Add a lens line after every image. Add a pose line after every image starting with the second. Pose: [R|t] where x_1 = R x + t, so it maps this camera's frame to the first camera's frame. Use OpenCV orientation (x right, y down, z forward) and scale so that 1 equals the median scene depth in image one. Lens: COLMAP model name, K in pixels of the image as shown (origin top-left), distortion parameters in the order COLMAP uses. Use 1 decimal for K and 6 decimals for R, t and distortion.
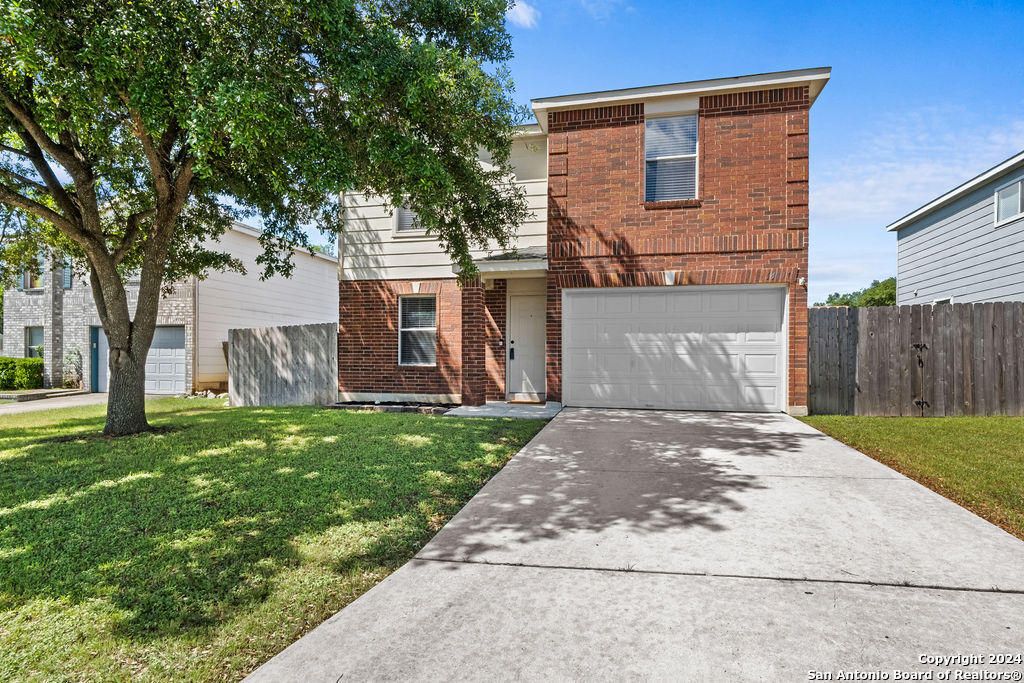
lens RADIAL K [[528.6, 0, 512.5], [0, 528.6, 355.9], [0, 0, 1]] dist [-0.002820, 0.000062]
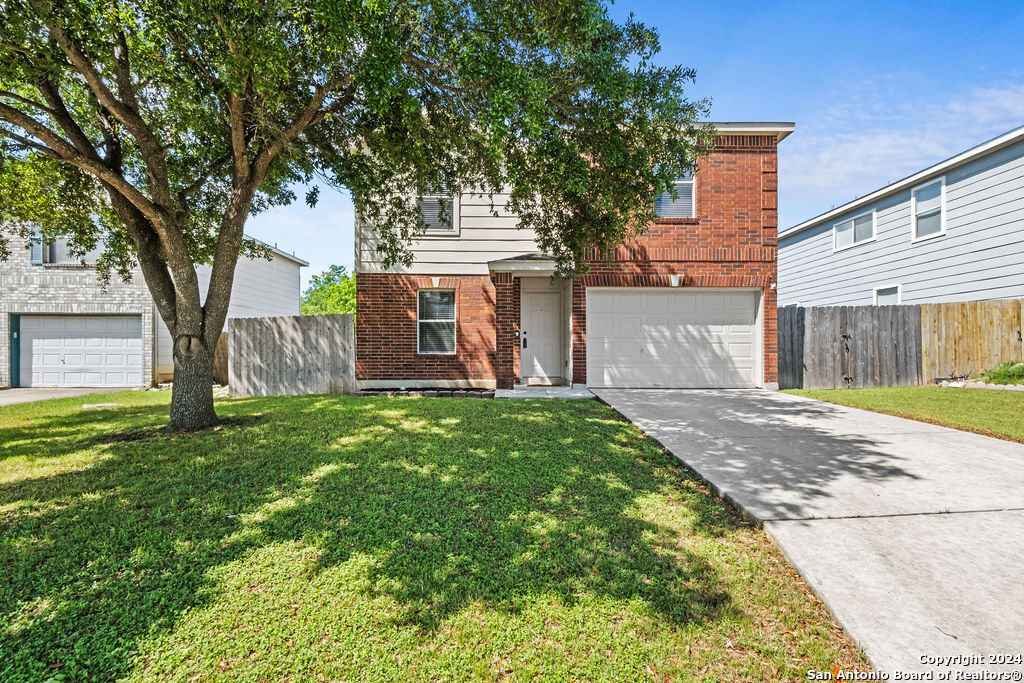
lens RADIAL K [[453.6, 0, 512.0], [0, 453.6, 346.5], [0, 0, 1]] dist [0.019813, -0.007467]
pose [[0.968773, -0.001877, 0.247941, -0.342032], [0.002512, 0.999994, -0.002244, 0.007198], [-0.247935, 0.002797, 0.968773, 0.073226]]
